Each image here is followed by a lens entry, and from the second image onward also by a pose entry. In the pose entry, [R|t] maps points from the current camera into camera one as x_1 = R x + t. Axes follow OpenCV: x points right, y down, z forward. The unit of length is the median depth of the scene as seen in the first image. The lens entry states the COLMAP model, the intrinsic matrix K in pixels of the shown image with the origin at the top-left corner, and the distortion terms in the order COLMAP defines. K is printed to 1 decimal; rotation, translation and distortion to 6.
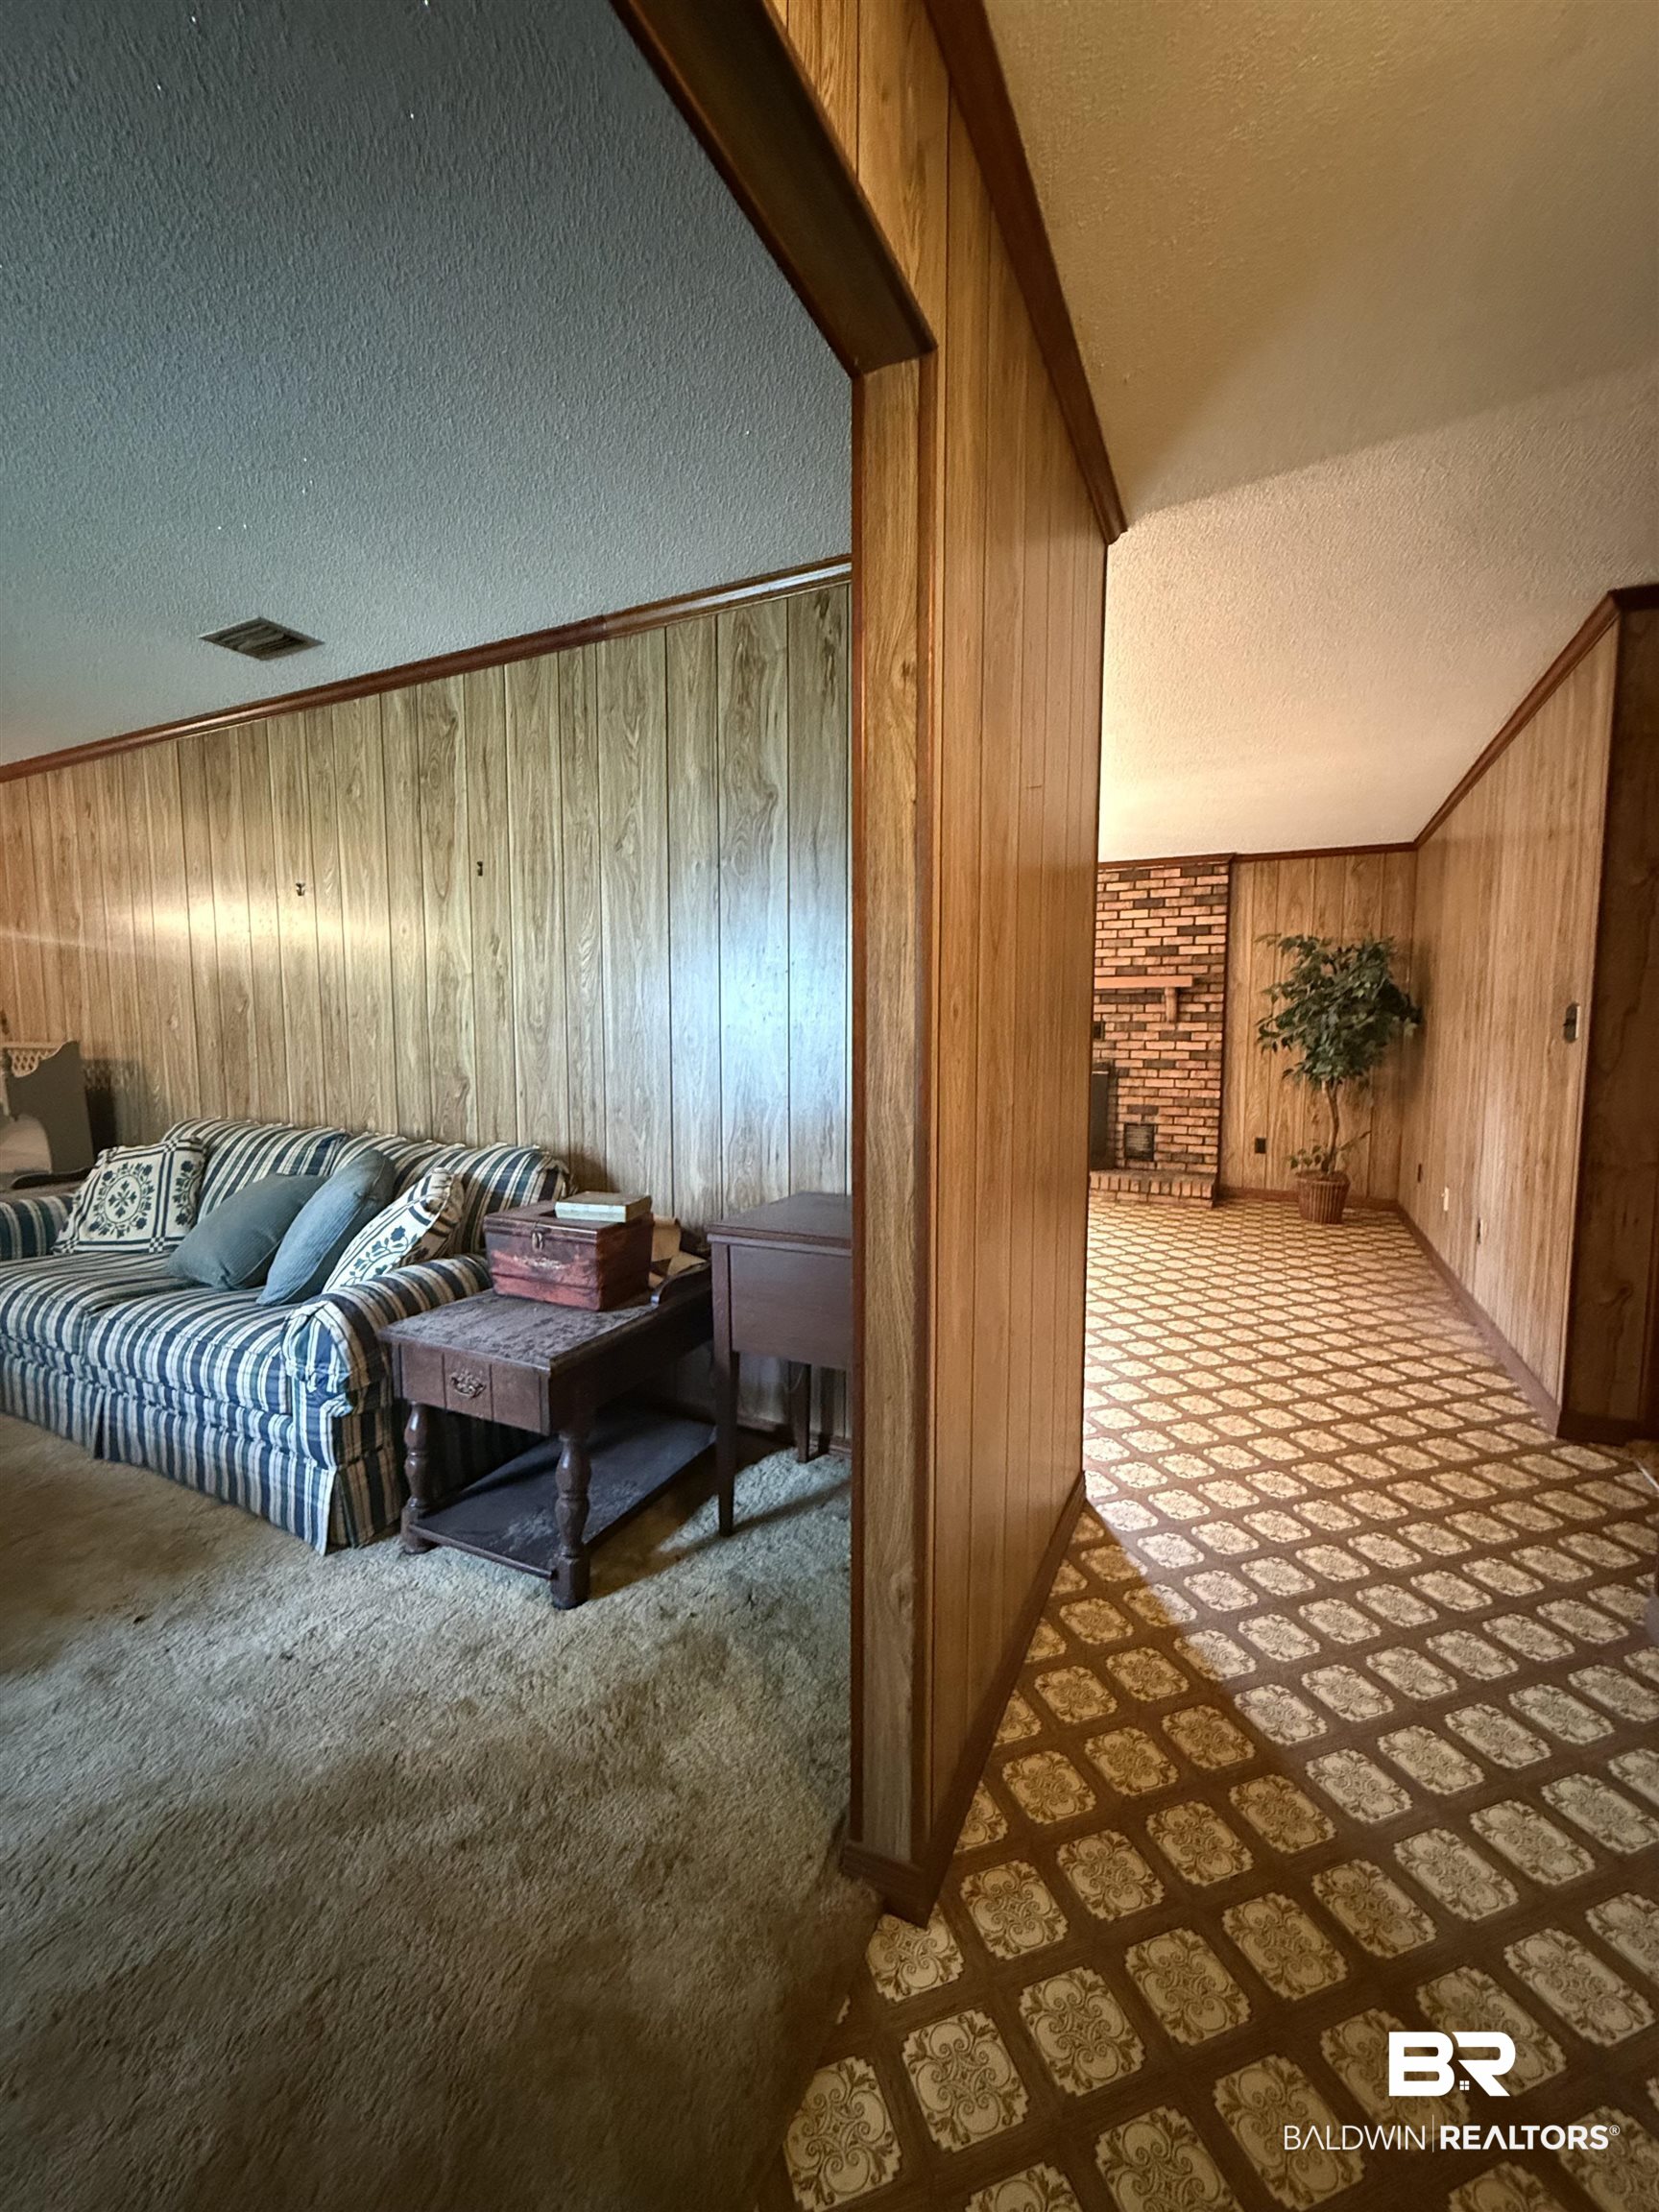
lens RADIAL K [[883.6, 0, 828.7], [0, 883.6, 1100.2], [0, 0, 1]] dist [0.001643, -0.000348]
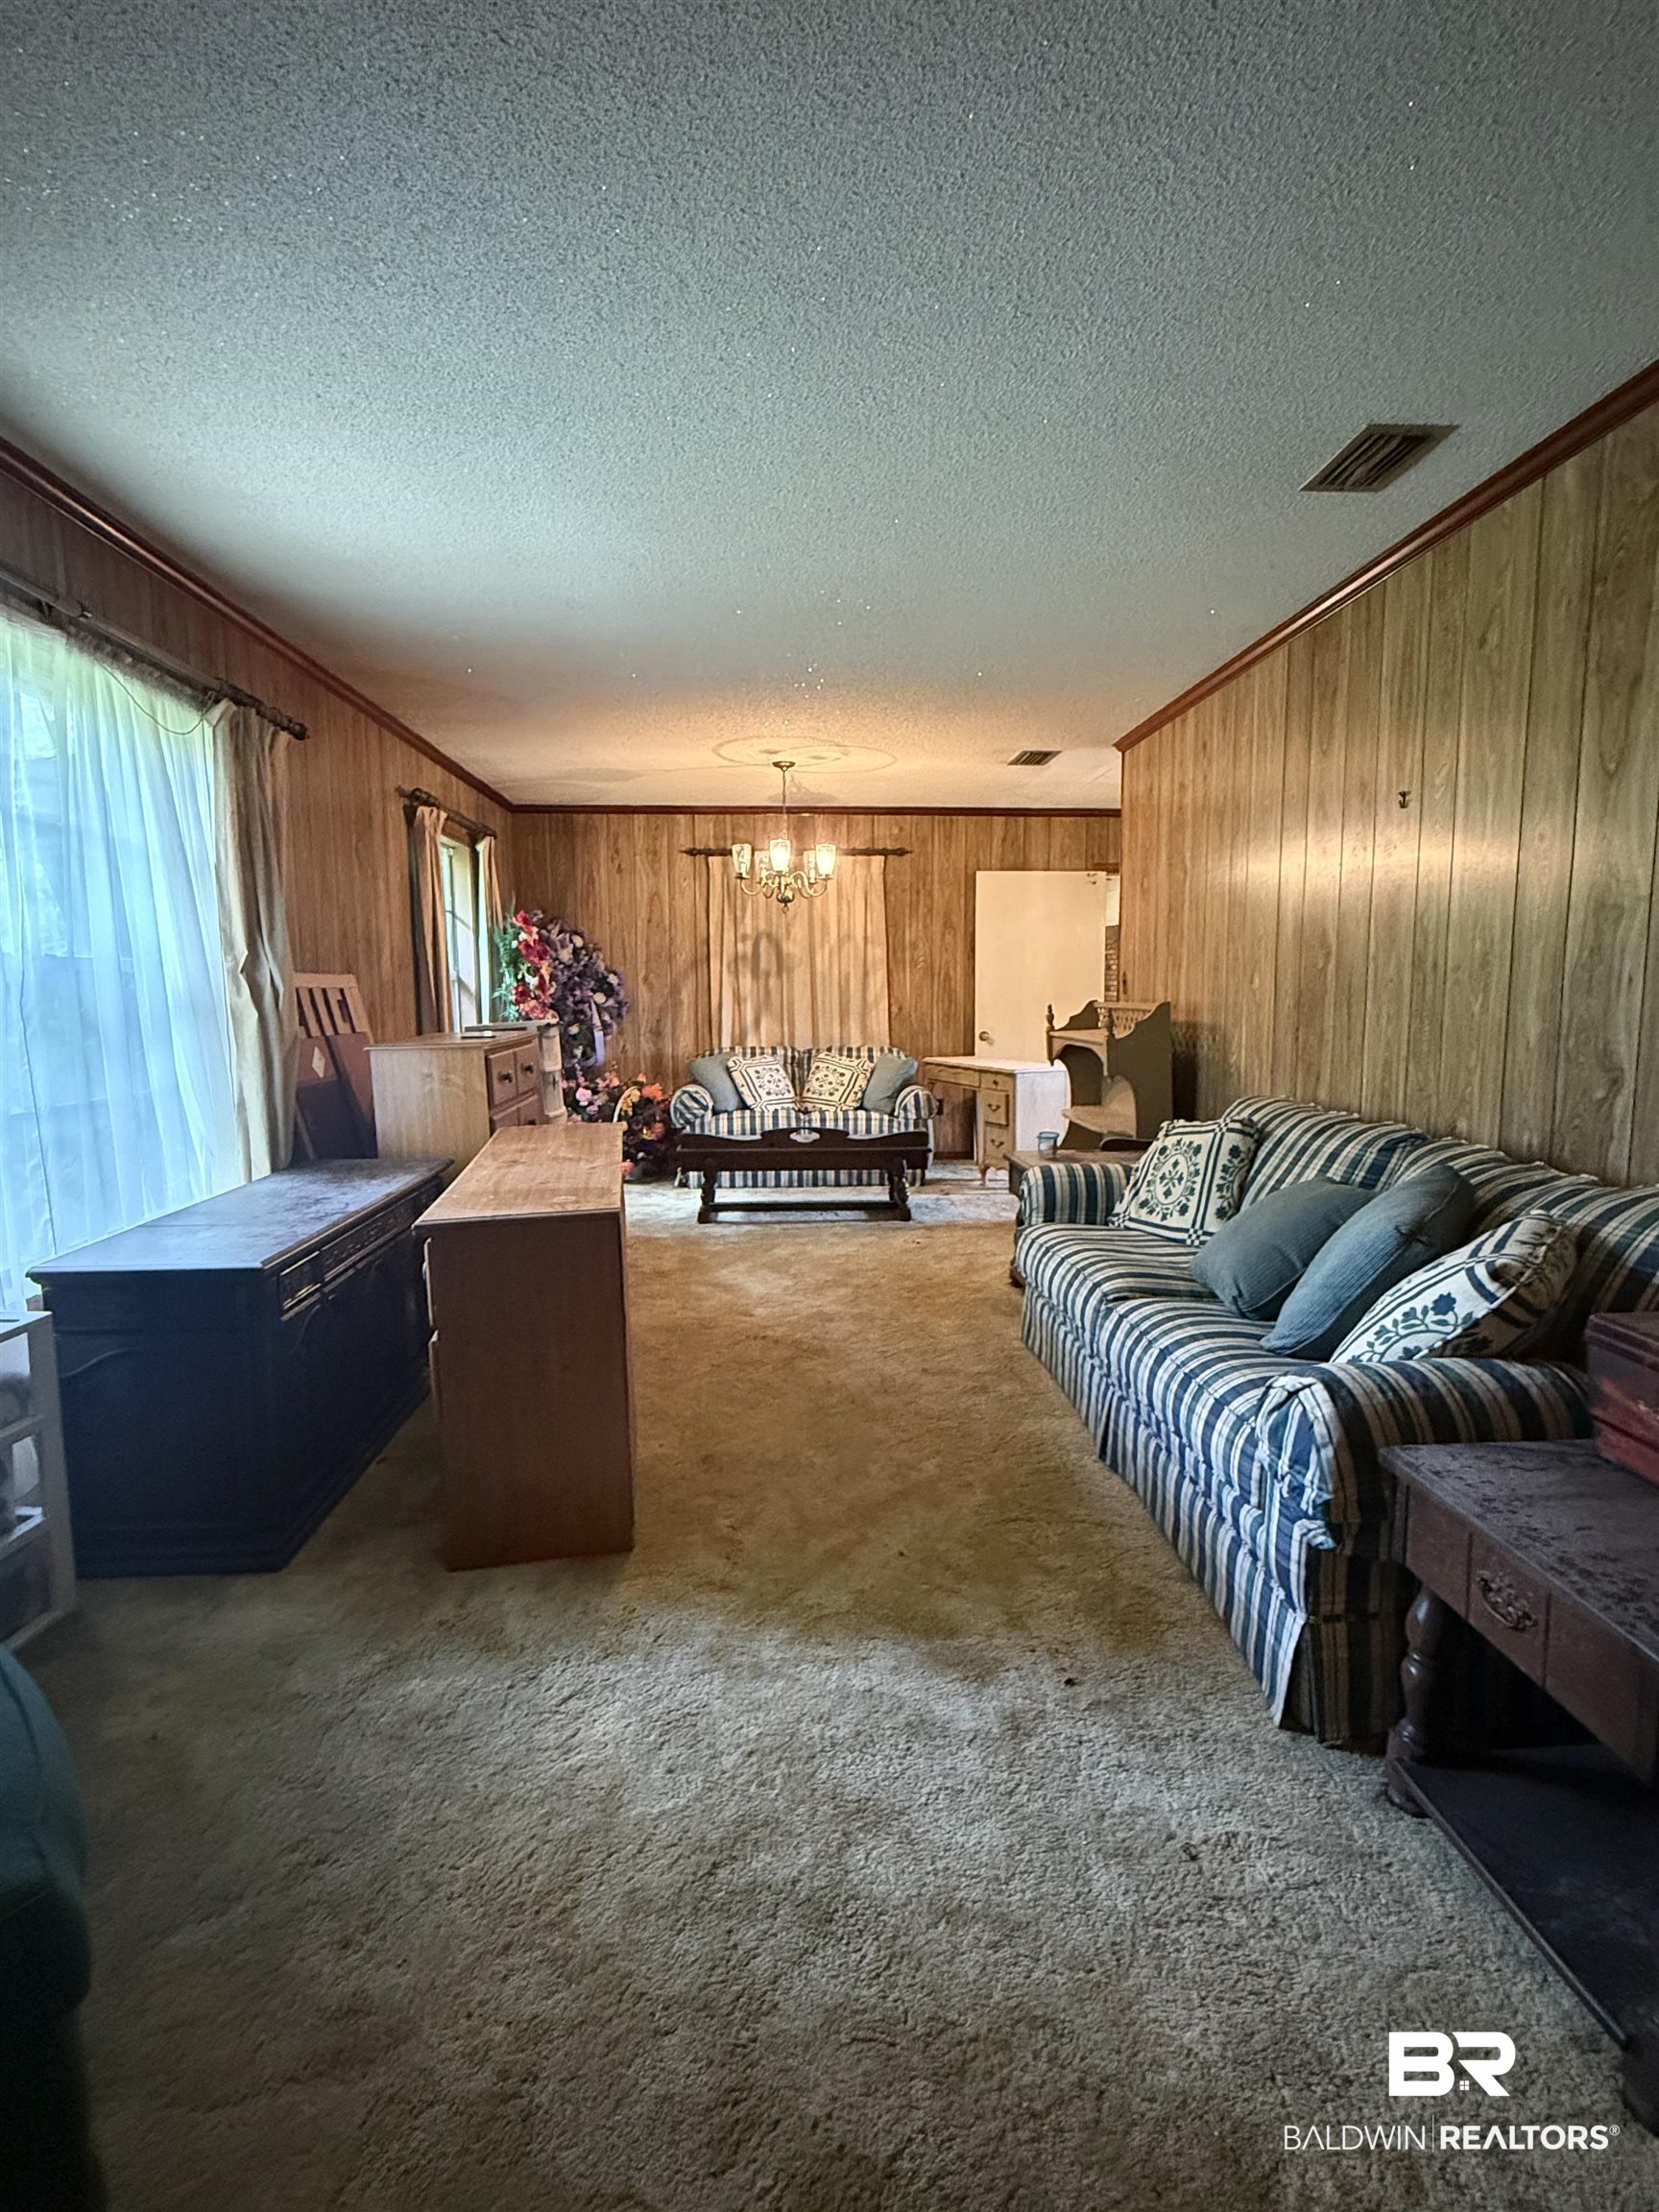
lens RADIAL K [[1077.8, 0, 830.0], [0, 1077.8, 1106.8], [0, 0, 1]] dist [0.001733, -0.000853]
pose [[0.487832, 0.095150, -0.867736, -0.035041], [-0.073454, 0.994991, 0.067809, -0.012091], [0.869842, 0.030660, 0.492377, 0.208812]]
